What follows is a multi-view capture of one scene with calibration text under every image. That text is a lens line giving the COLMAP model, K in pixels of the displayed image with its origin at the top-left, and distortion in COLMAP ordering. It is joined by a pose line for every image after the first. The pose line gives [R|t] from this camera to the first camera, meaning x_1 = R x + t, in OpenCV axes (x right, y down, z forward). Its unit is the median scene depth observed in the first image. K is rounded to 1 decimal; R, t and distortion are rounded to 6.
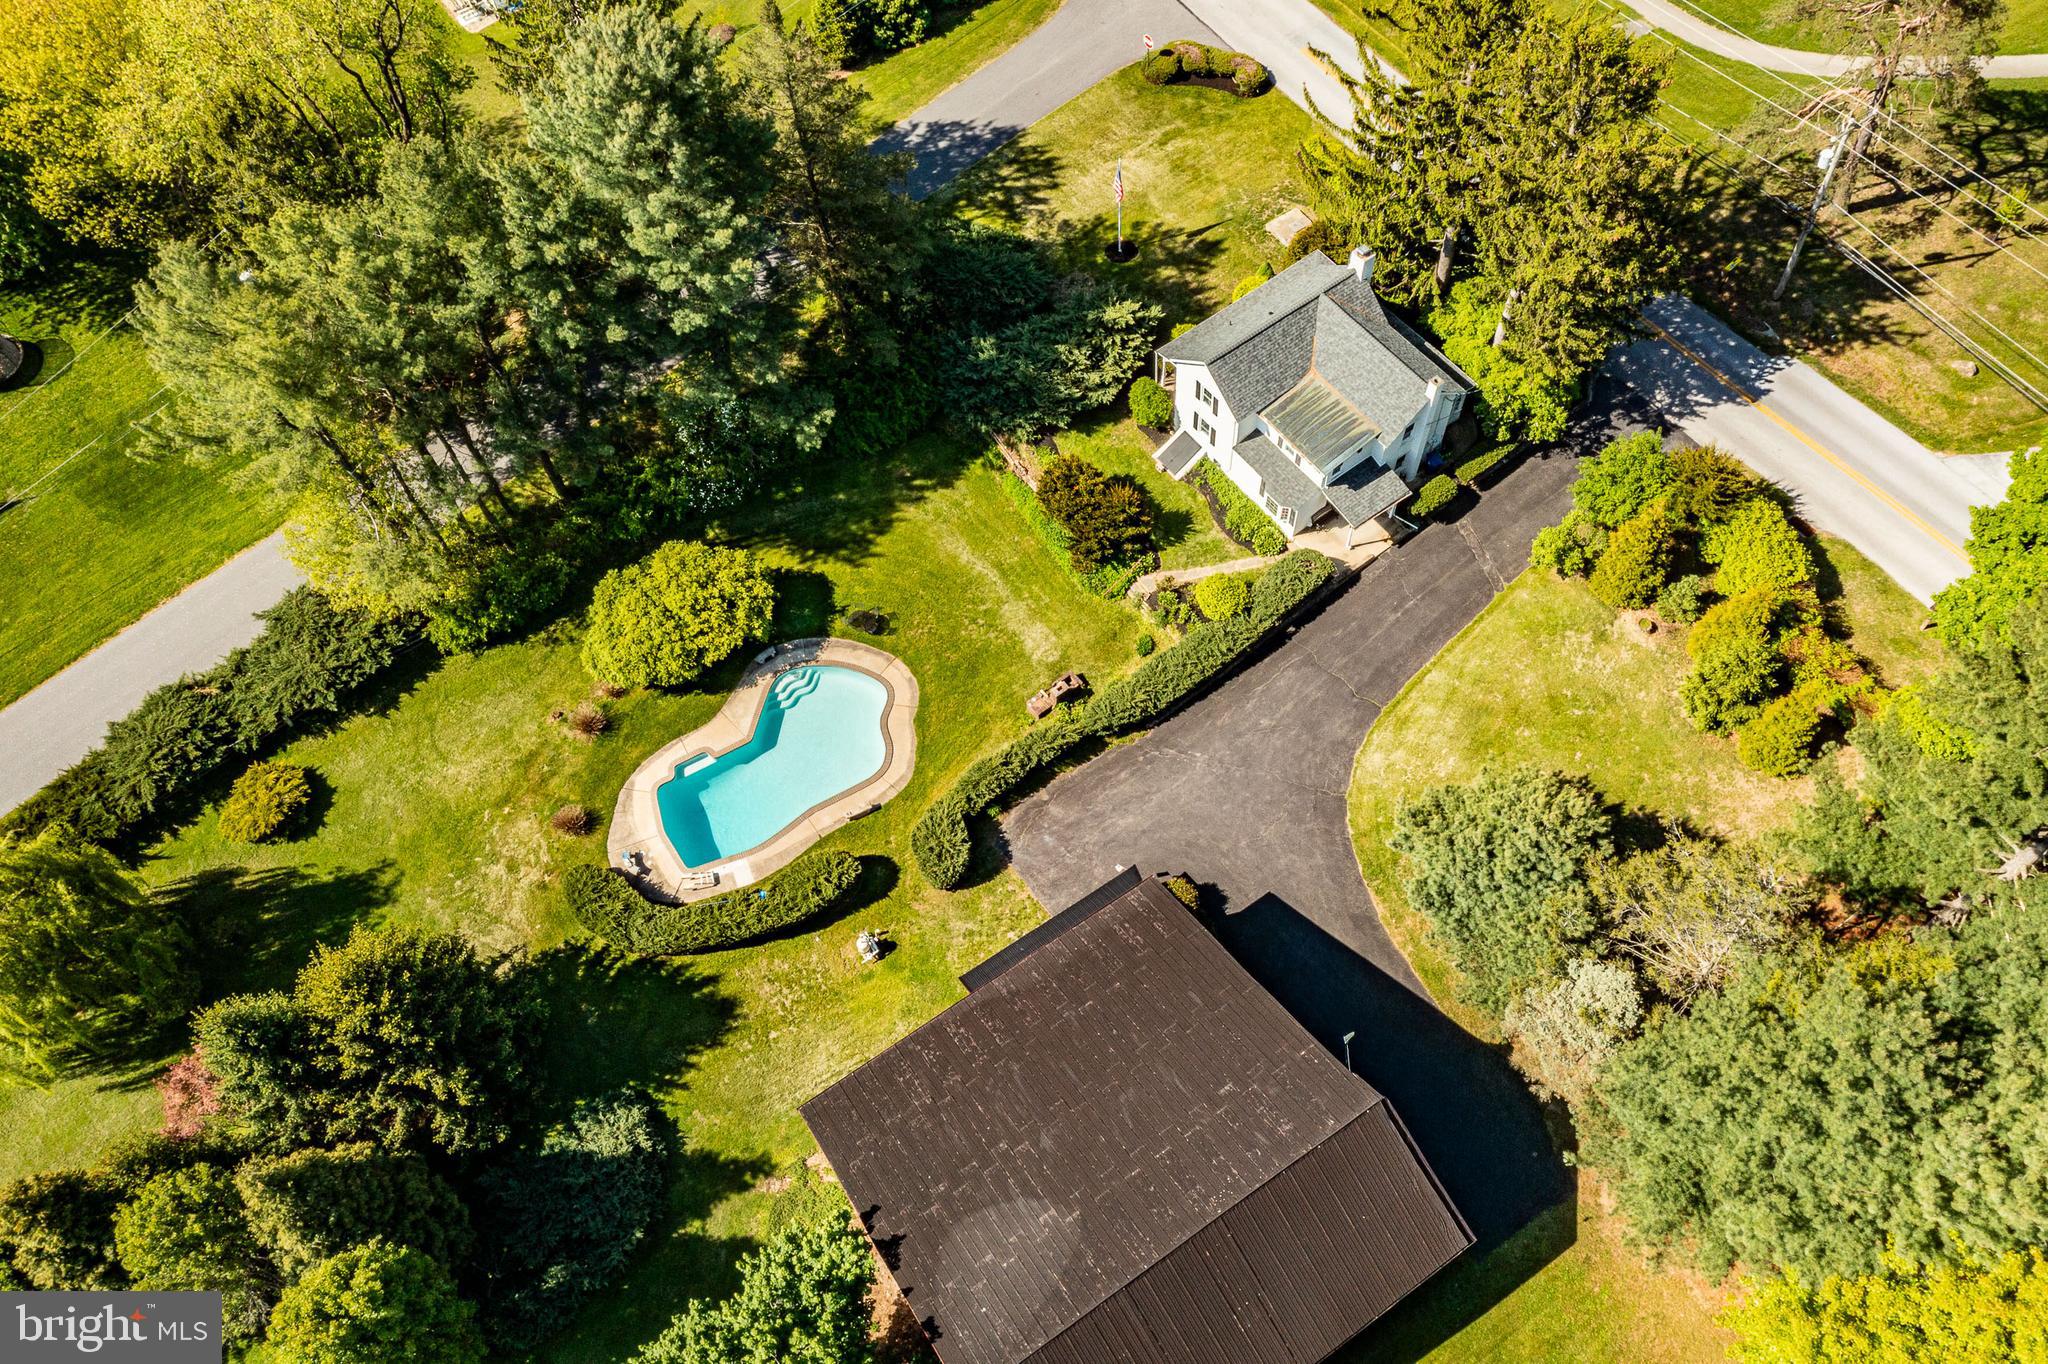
lens RADIAL K [[1628.4, 0, 1023.3], [0, 1628.4, 670.9], [0, 0, 1]] dist [0.004286, 0.007203]
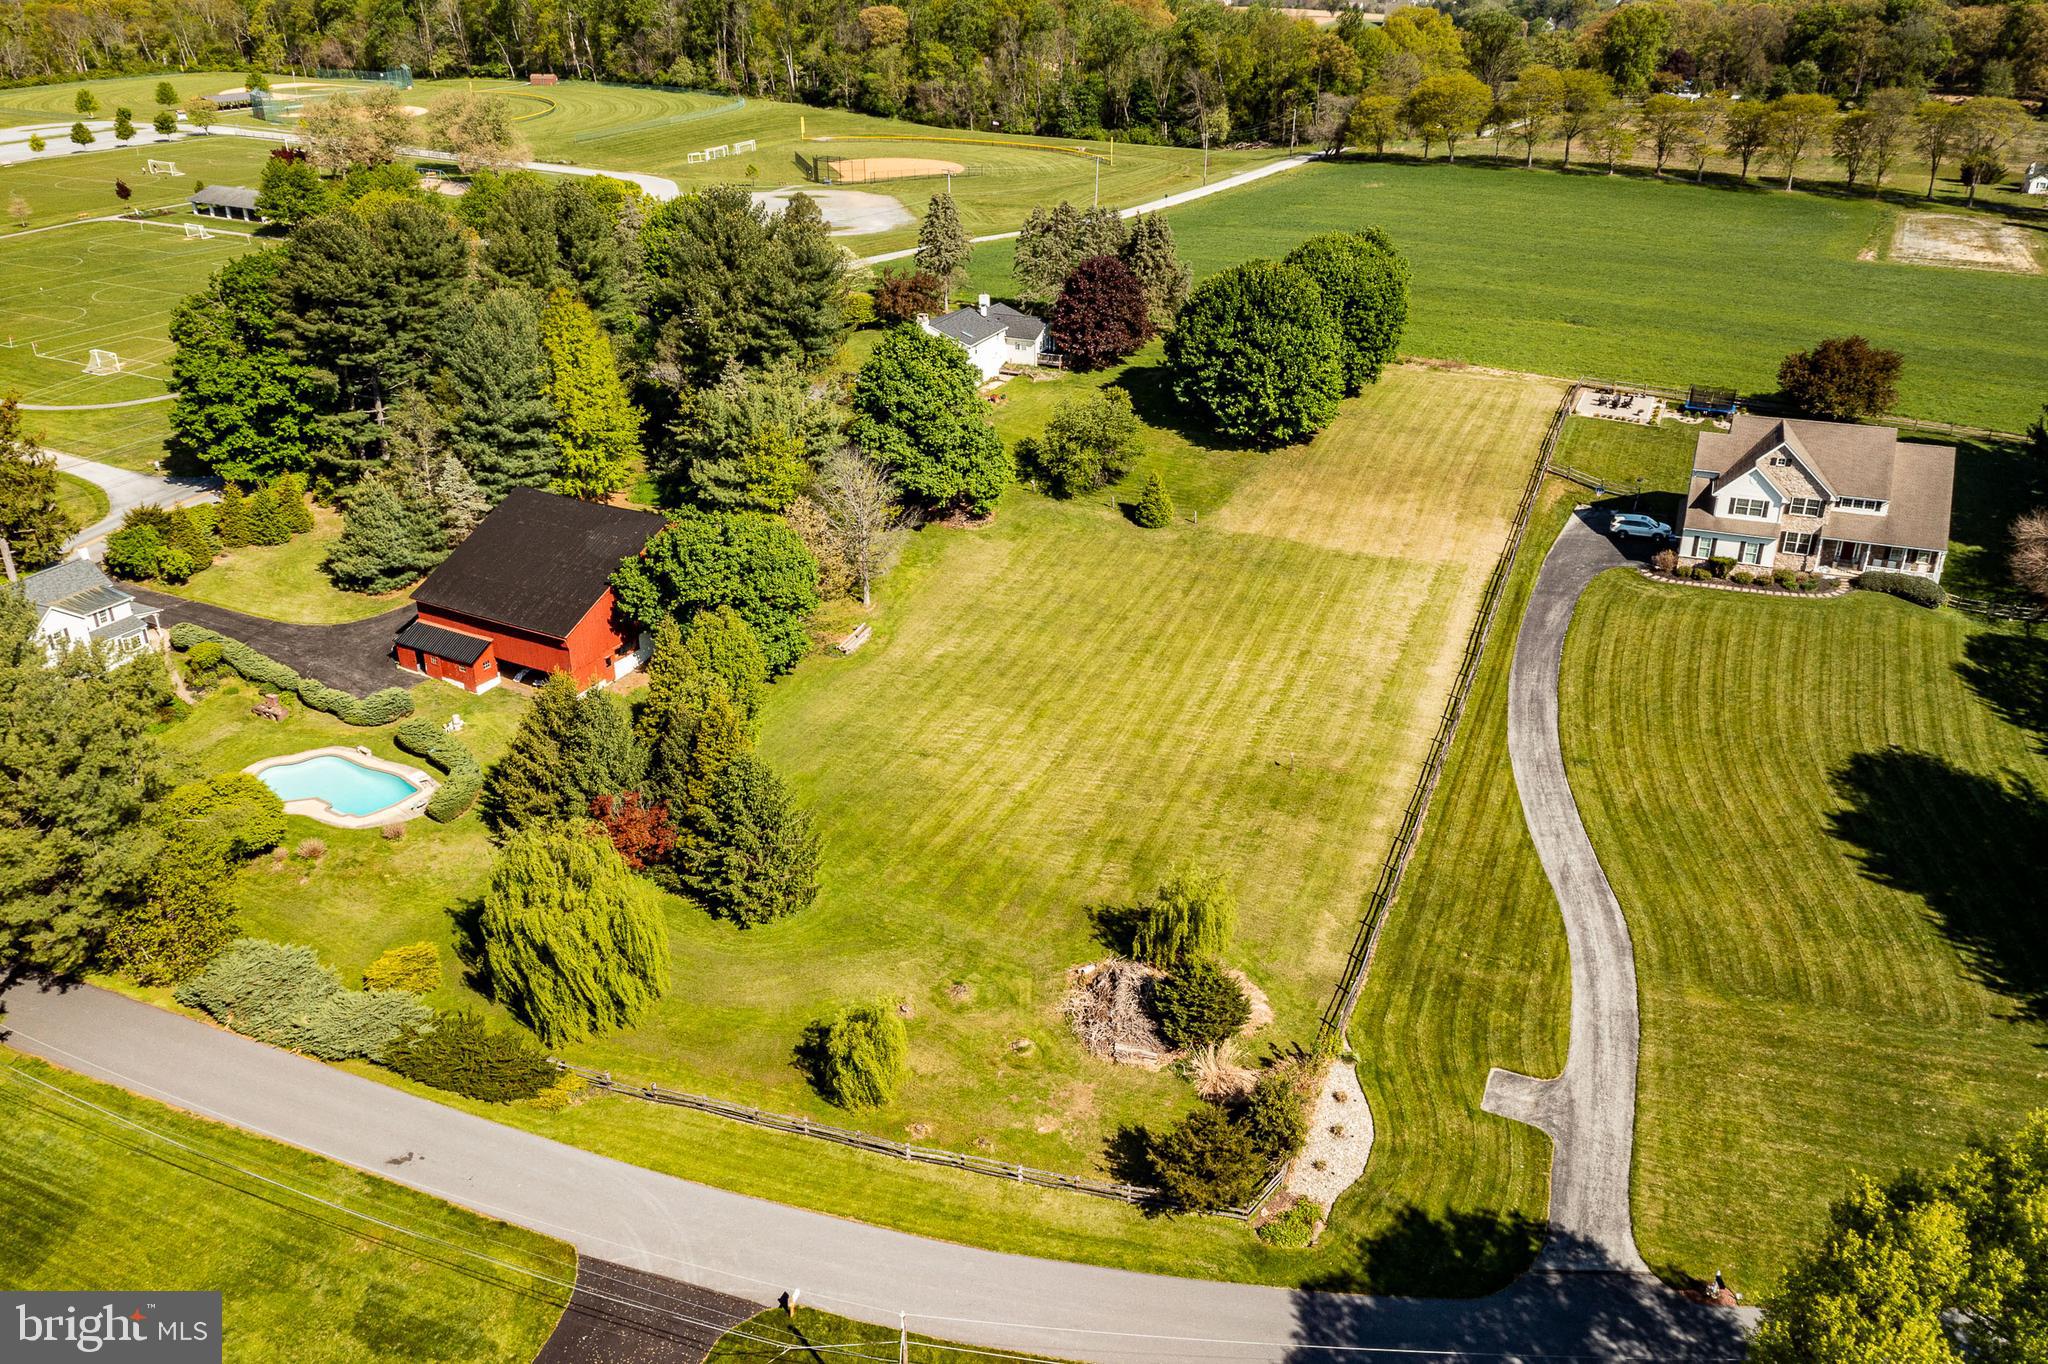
lens RADIAL K [[1624.2, 0, 1015.4], [0, 1624.2, 675.3], [0, 0, 1]] dist [0.003593, 0.027476]
pose [[-0.447355, -0.354838, 0.820953, -1.595577], [0.787552, 0.278710, 0.549621, -0.295624], [-0.423835, 0.892418, 0.154771, 0.392555]]
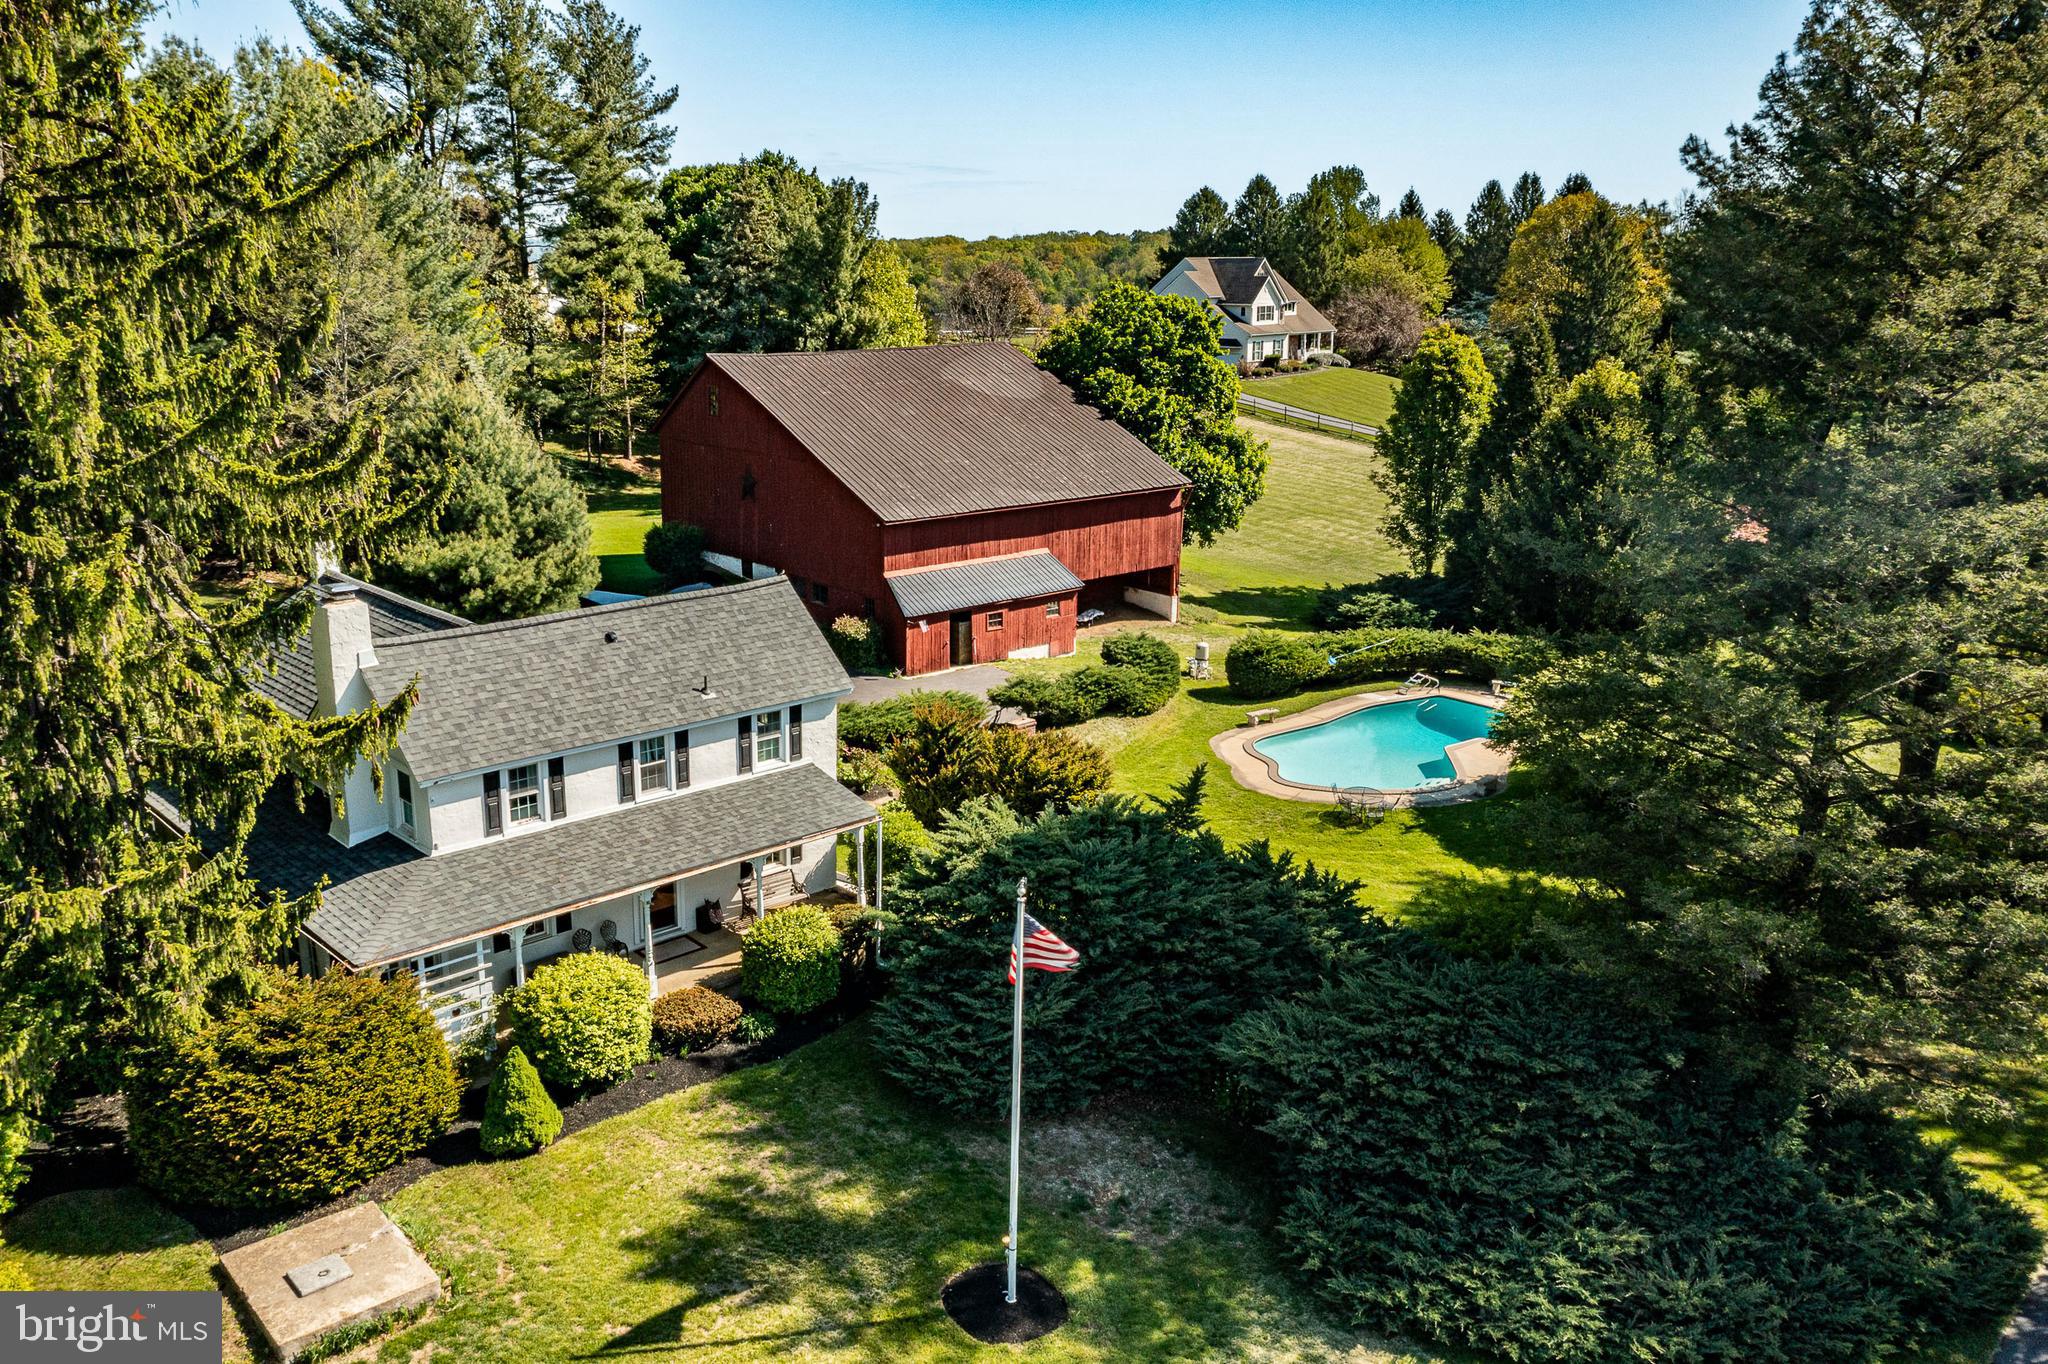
lens RADIAL K [[1624.2, 0, 1015.4], [0, 1624.2, 675.3], [0, 0, 1]] dist [0.003593, 0.027476]
pose [[-0.991950, 0.066969, -0.107474, 0.093245], [-0.086181, 0.264815, 0.960440, -0.619423], [0.092780, 0.961971, -0.256912, 1.112527]]
